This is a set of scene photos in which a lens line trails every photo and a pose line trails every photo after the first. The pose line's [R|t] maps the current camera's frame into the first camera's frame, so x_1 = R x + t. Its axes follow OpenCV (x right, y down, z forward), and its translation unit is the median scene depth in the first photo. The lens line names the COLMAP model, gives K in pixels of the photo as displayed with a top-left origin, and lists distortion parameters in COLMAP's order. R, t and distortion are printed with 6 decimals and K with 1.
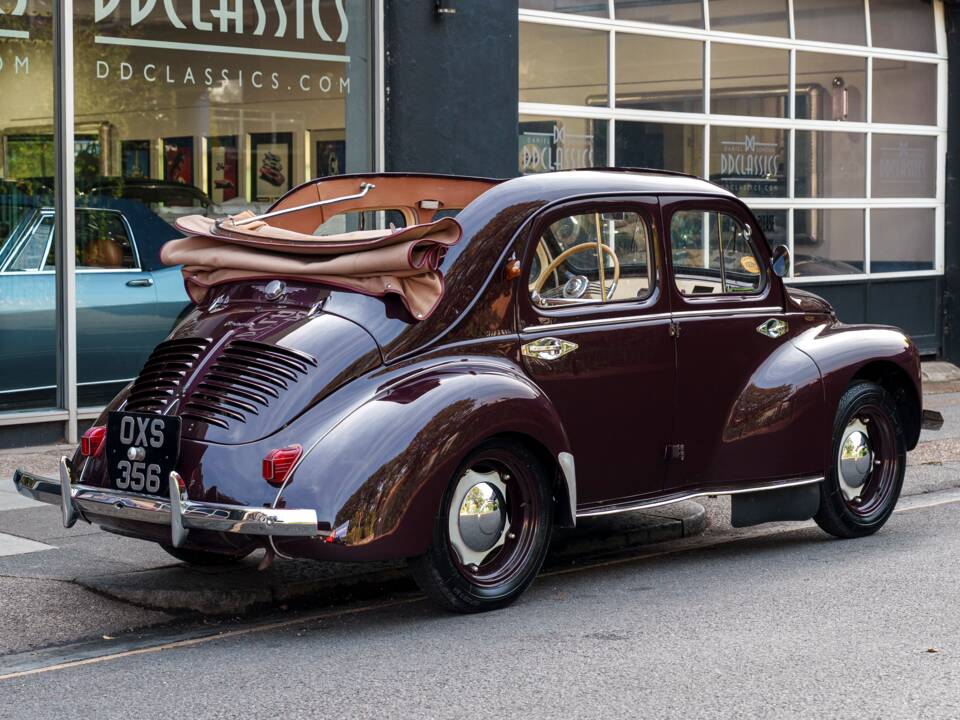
lens RADIAL K [[2138.6, 0, 480.0], [0, 2138.6, 360.0], [0, 0, 1]] dist [-0.046667, 0.257014]
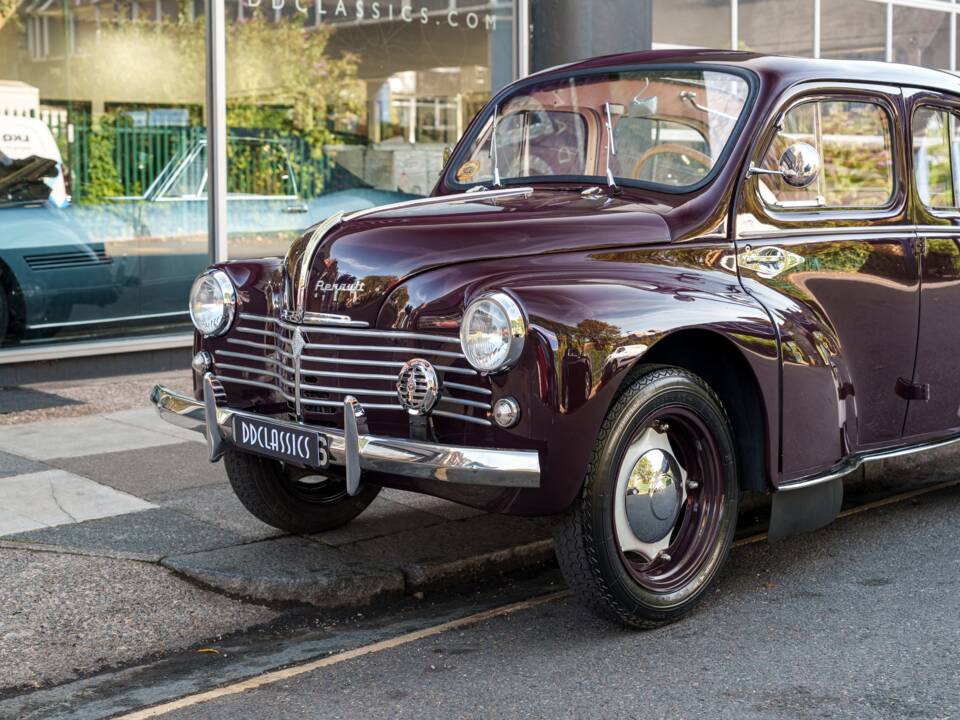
lens RADIAL K [[1474.6, 0, 480.0], [0, 1474.6, 360.0], [0, 0, 1]] dist [-0.013944, -0.043127]
pose [[0.997671, 0.005086, -0.068015, -0.032088], [-0.001382, 0.998519, 0.054390, -0.003083], [0.068190, -0.054170, 0.996201, 0.462024]]
